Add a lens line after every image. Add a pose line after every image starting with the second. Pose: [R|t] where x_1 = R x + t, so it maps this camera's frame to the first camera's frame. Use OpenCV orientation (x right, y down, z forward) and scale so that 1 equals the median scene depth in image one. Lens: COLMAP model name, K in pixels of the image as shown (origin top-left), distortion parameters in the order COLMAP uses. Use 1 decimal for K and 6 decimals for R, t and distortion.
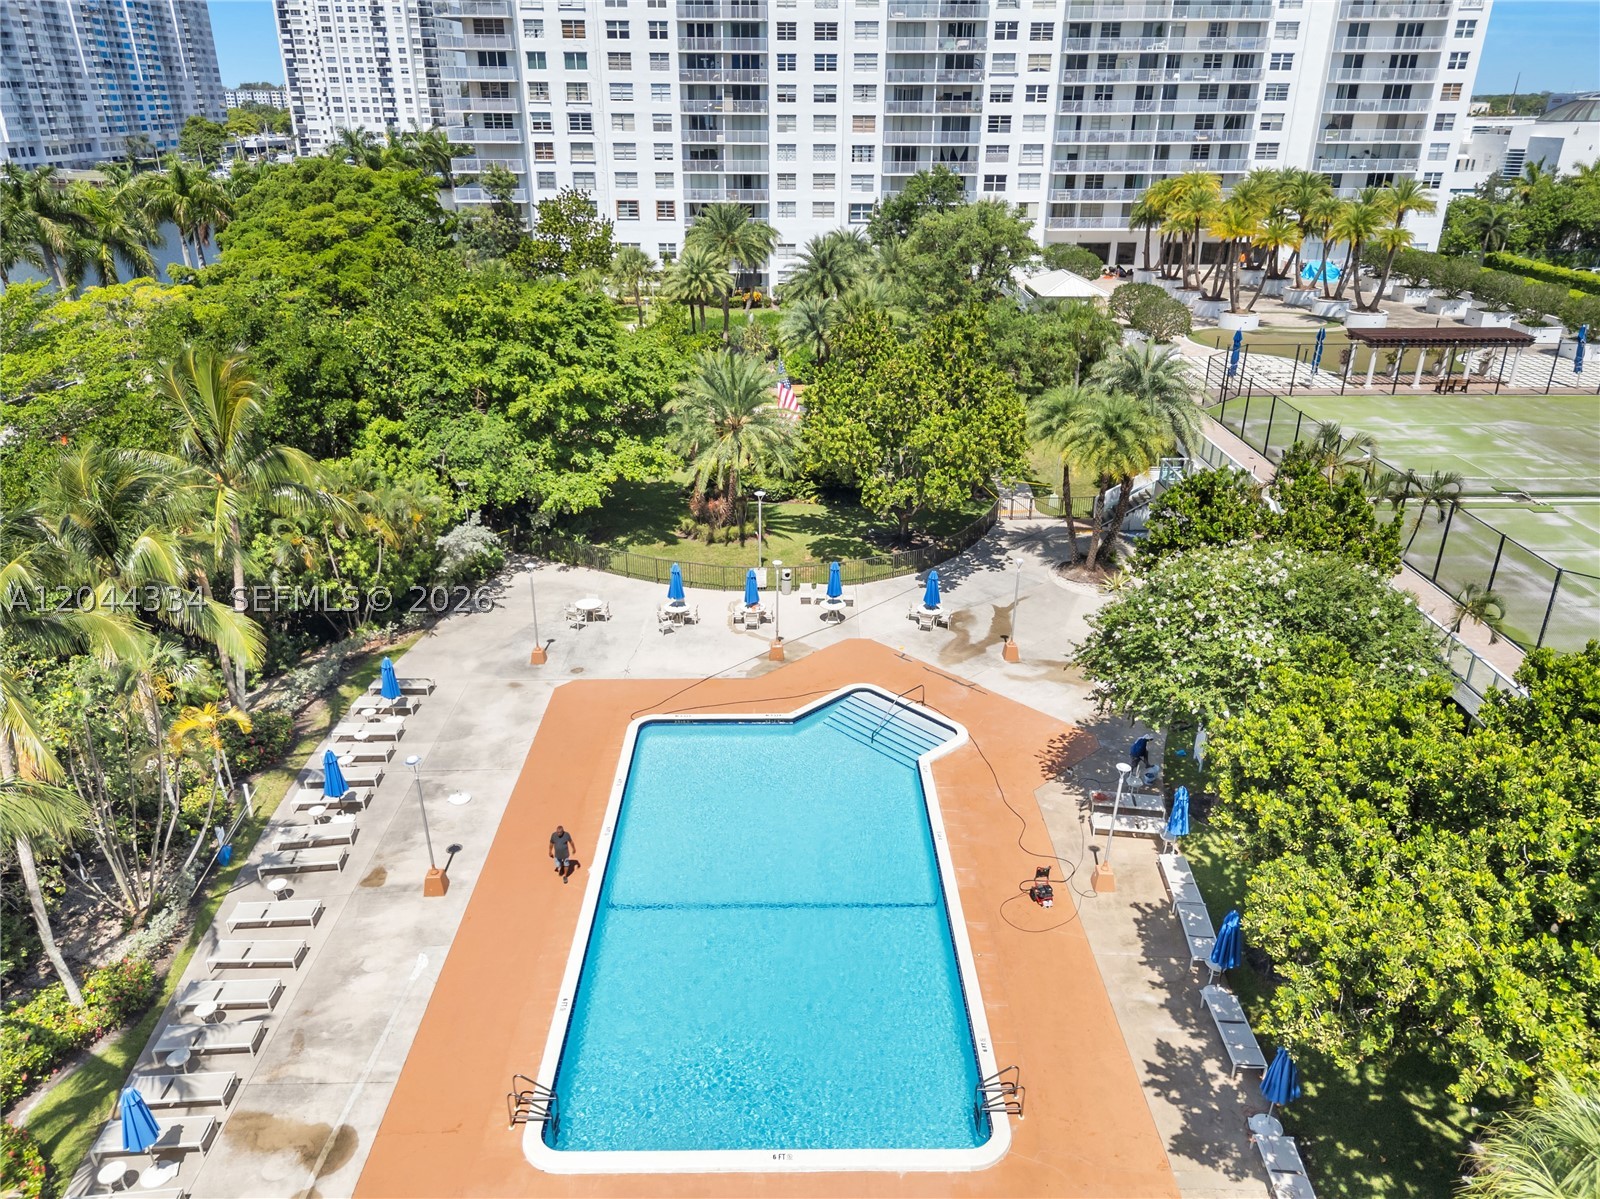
lens RADIAL K [[1129.7, 0, 800.0], [0, 1129.7, 599.5], [0, 0, 1]] dist [0.071278, -0.070905]
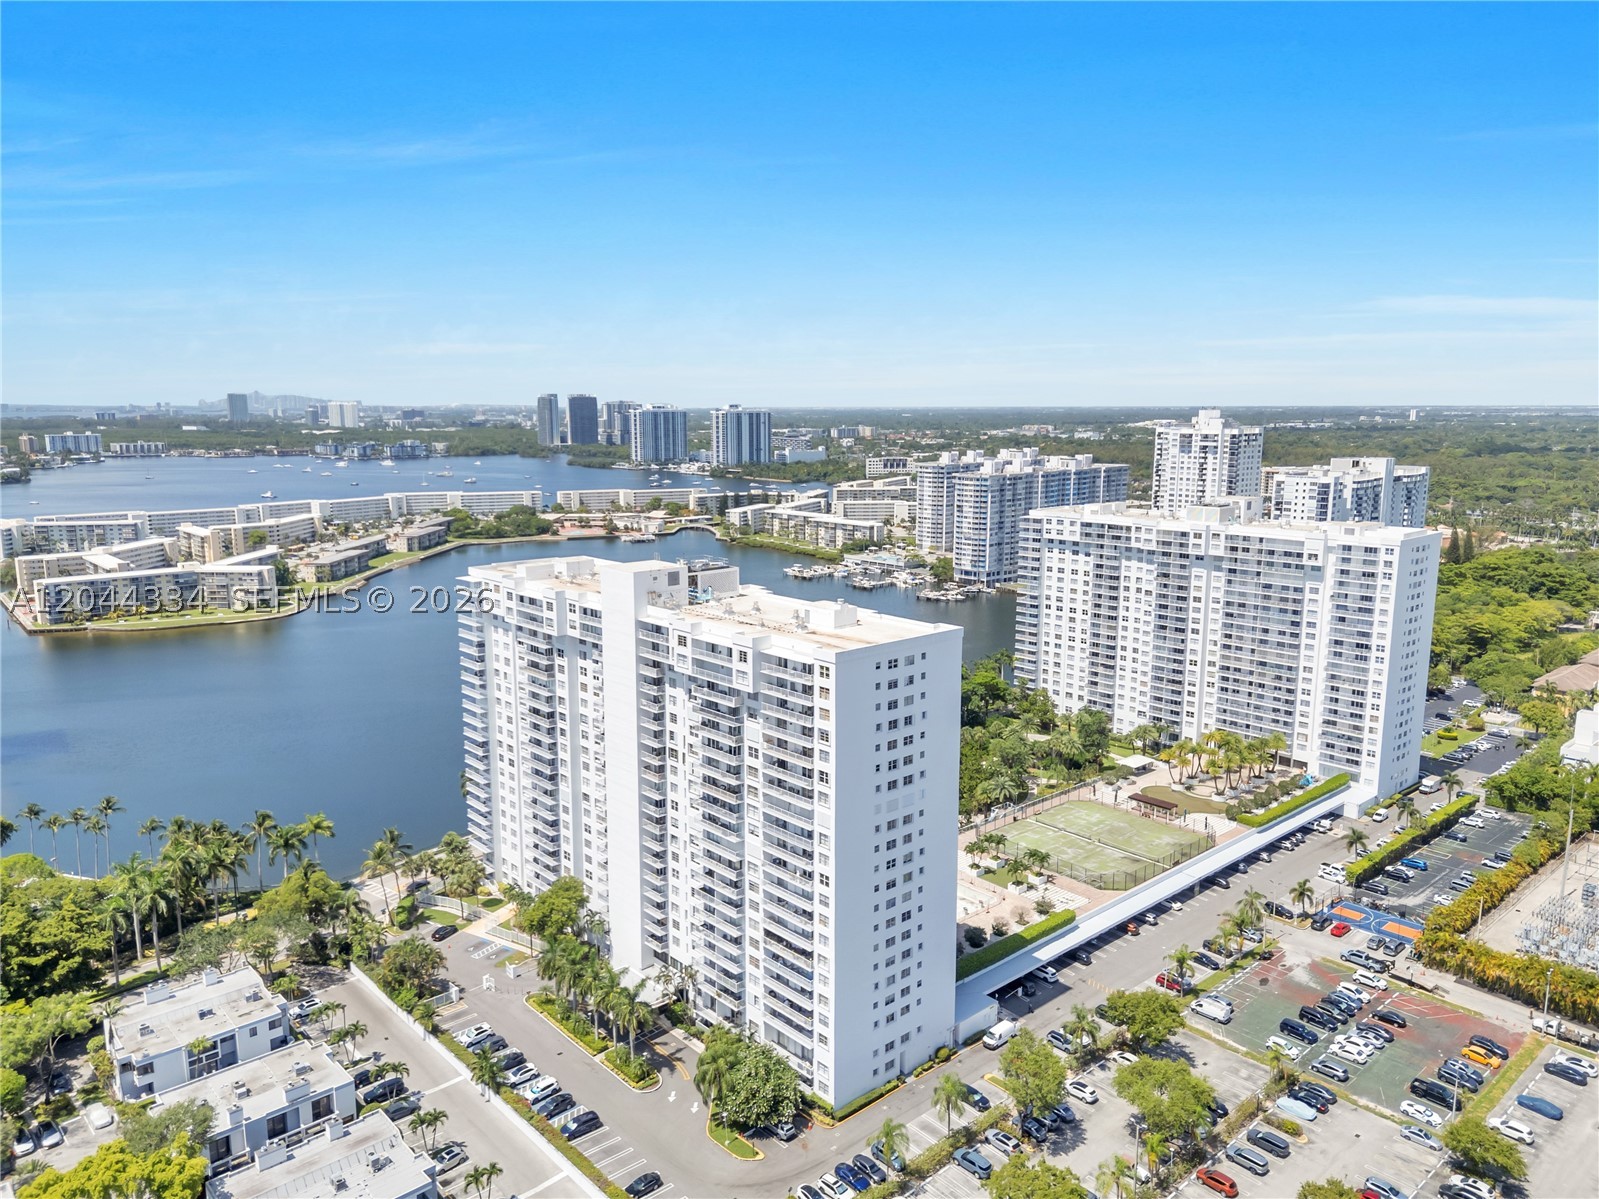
lens RADIAL K [[1125.2, 0, 799.5], [0, 1125.2, 599.5], [0, 0, 1]] dist [0.088419, -0.101807]
pose [[0.662946, 0.126078, -0.737975, 1.462831], [-0.302659, 0.946712, -0.110149, -0.066782], [0.684762, 0.296378, 0.665778, -1.388639]]
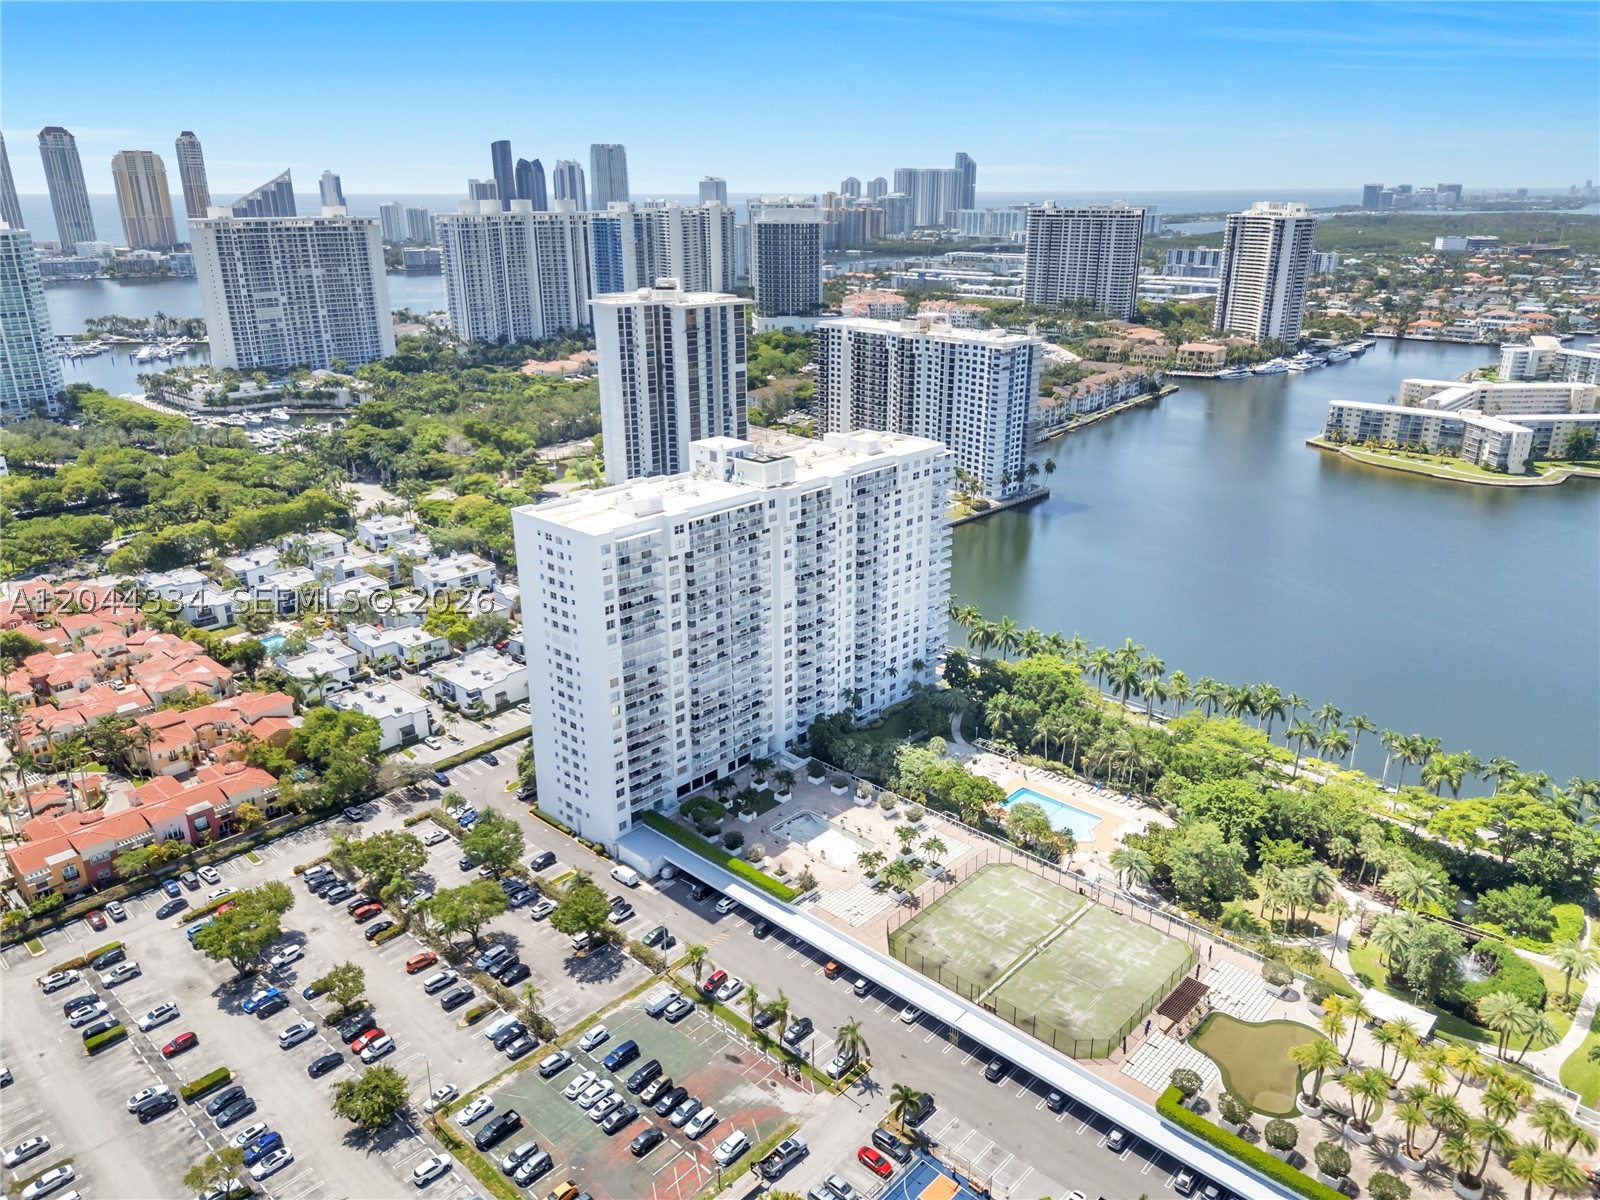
lens RADIAL K [[1124.0, 0, 800.0], [0, 1124.0, 600.0], [0, 0, 1]] dist [0.080090, -0.077751]
pose [[-0.689273, 0.247381, -0.680959, 1.535378], [-0.292287, 0.765069, 0.573792, -1.213632], [0.662926, 0.594535, -0.455036, 0.679024]]
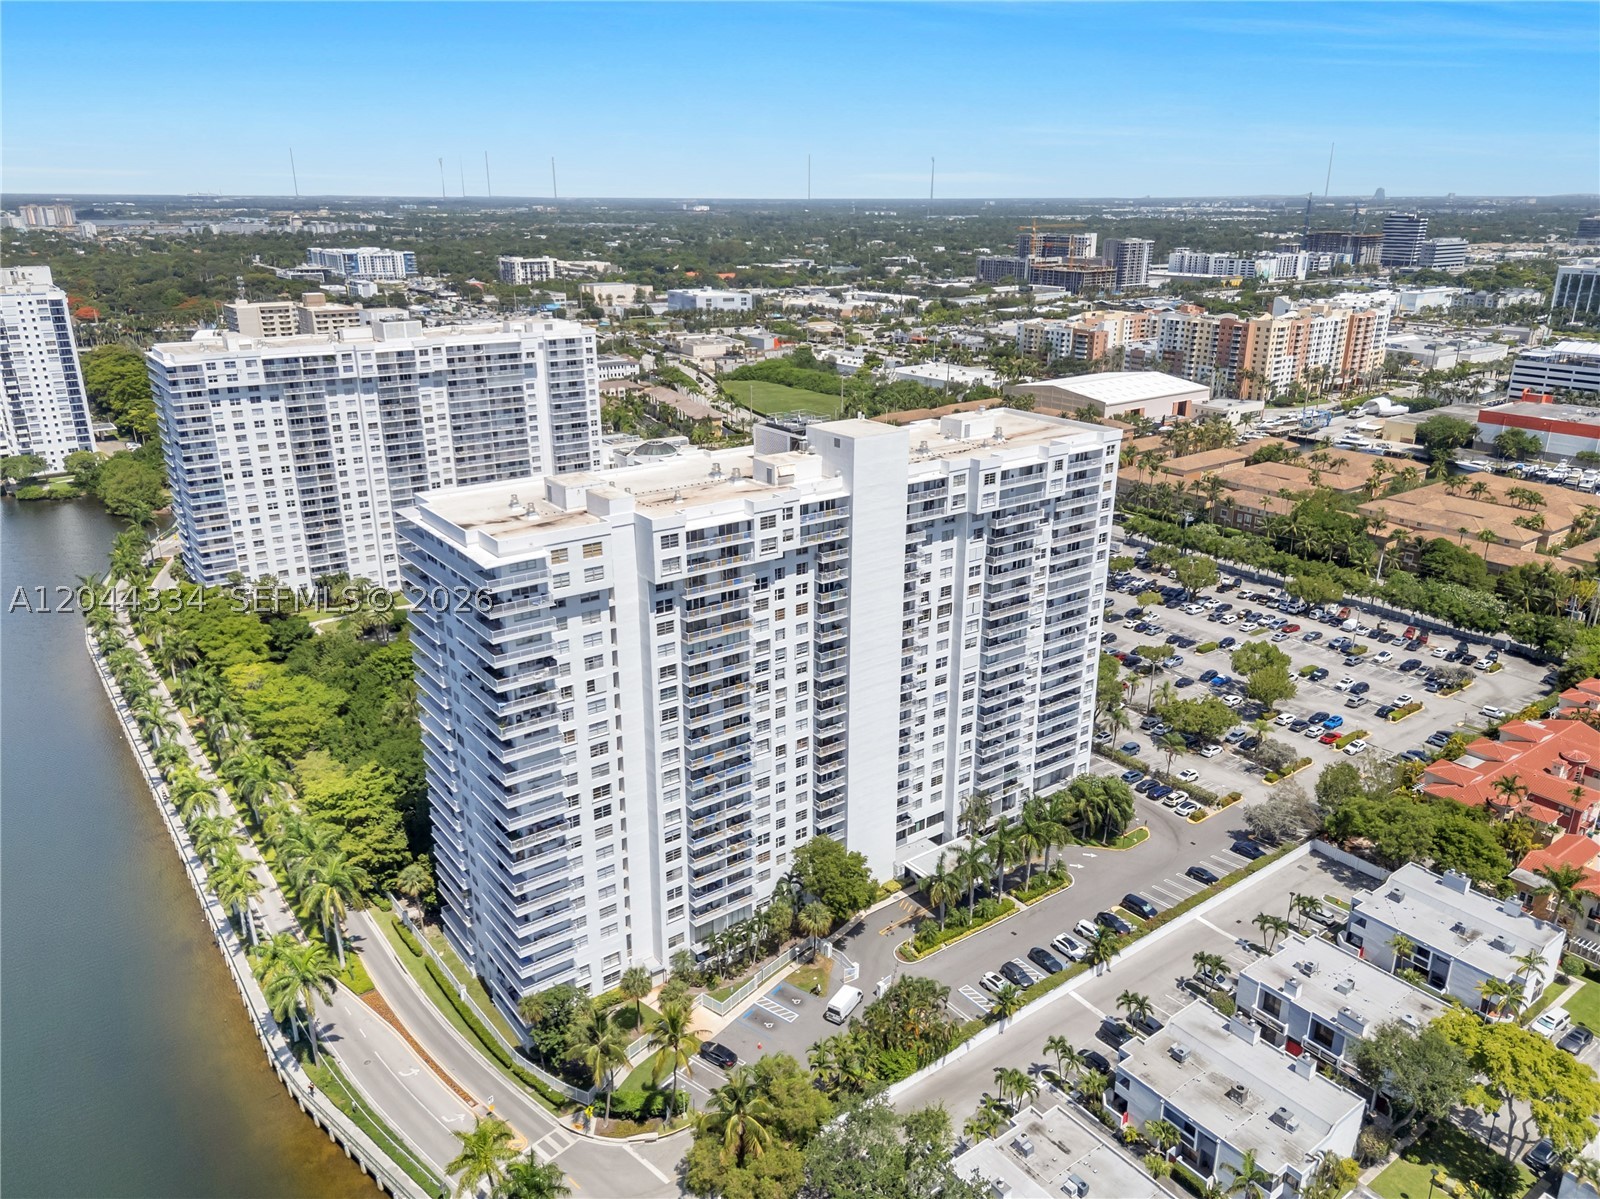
lens RADIAL K [[1138.5, 0, 800.0], [0, 1138.5, 599.5], [0, 0, 1]] dist [0.084529, -0.098549]
pose [[0.807355, -0.197095, 0.556176, -0.636958], [0.239272, 0.970947, -0.003253, -0.038253], [-0.539377, 0.135704, 0.831058, -1.535287]]
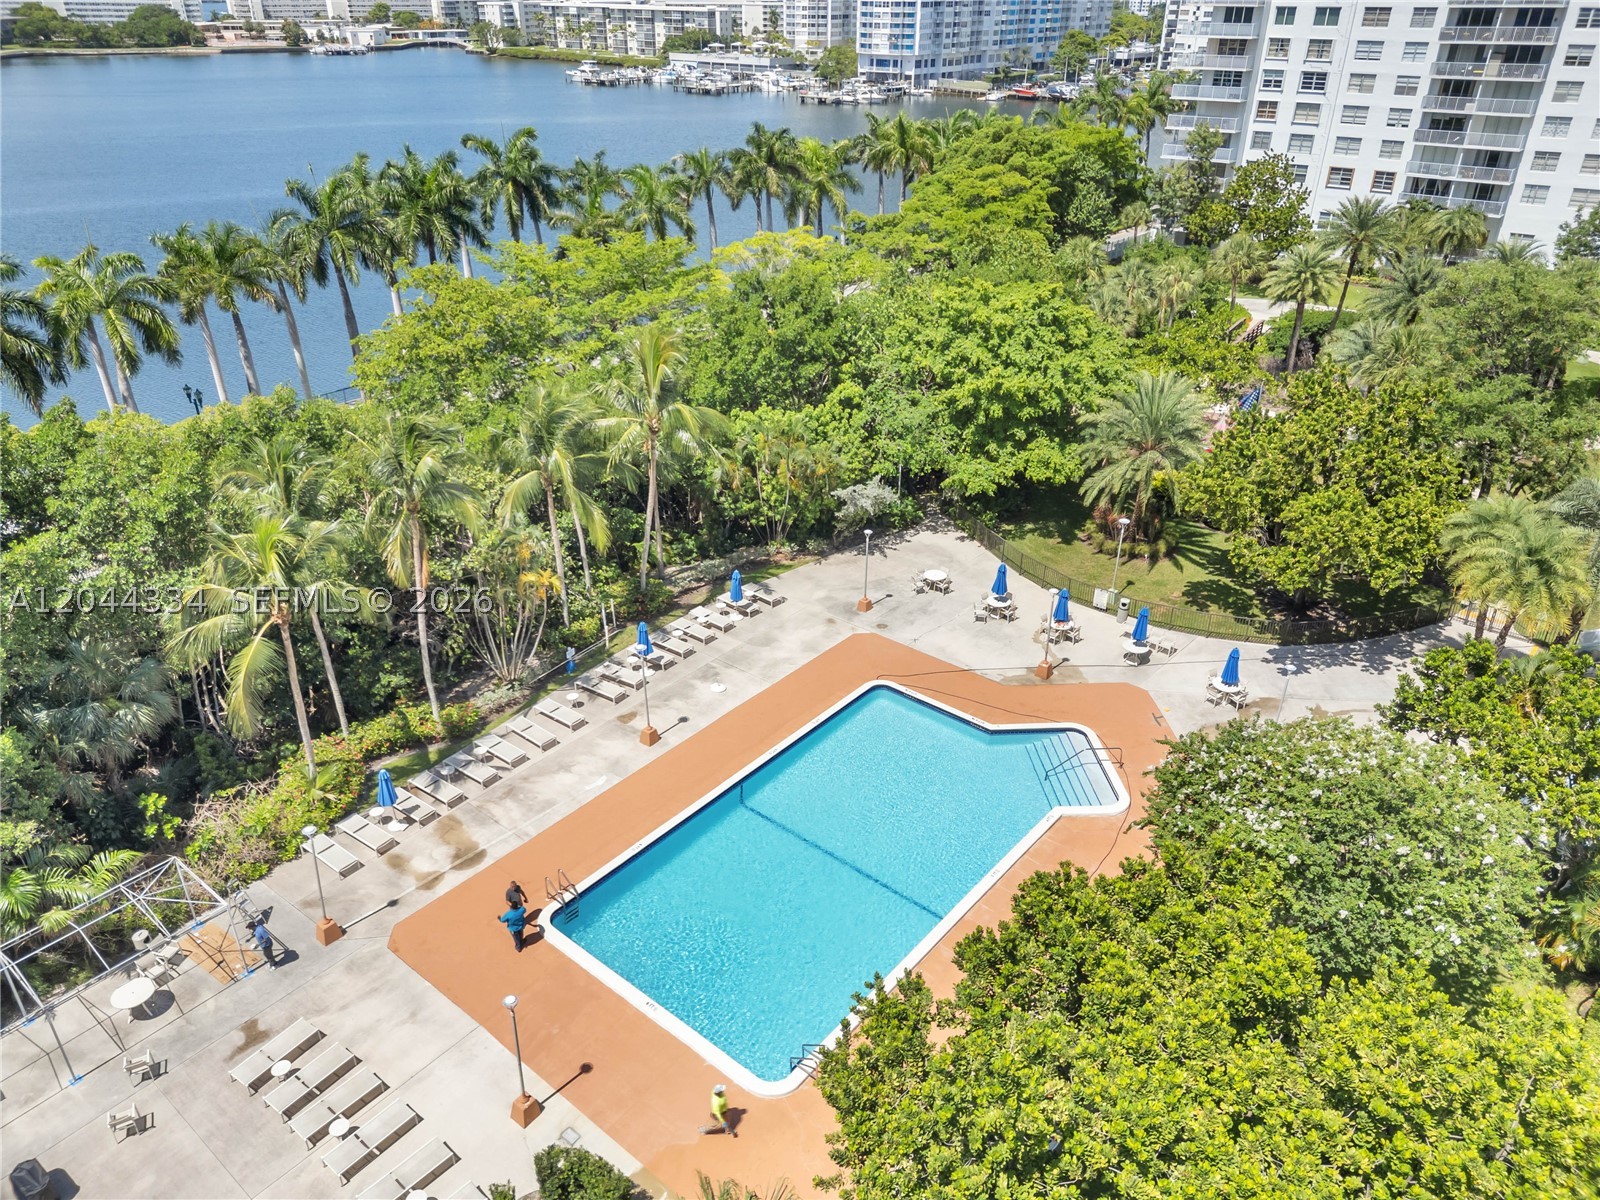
lens RADIAL K [[1124.0, 0, 800.0], [0, 1124.0, 600.0], [0, 0, 1]] dist [0.080090, -0.077751]
pose [[0.761879, 0.307401, -0.570127, 0.157824], [-0.263284, 0.951185, 0.161025, -0.051363], [0.591796, 0.027424, 0.805621, -0.002669]]
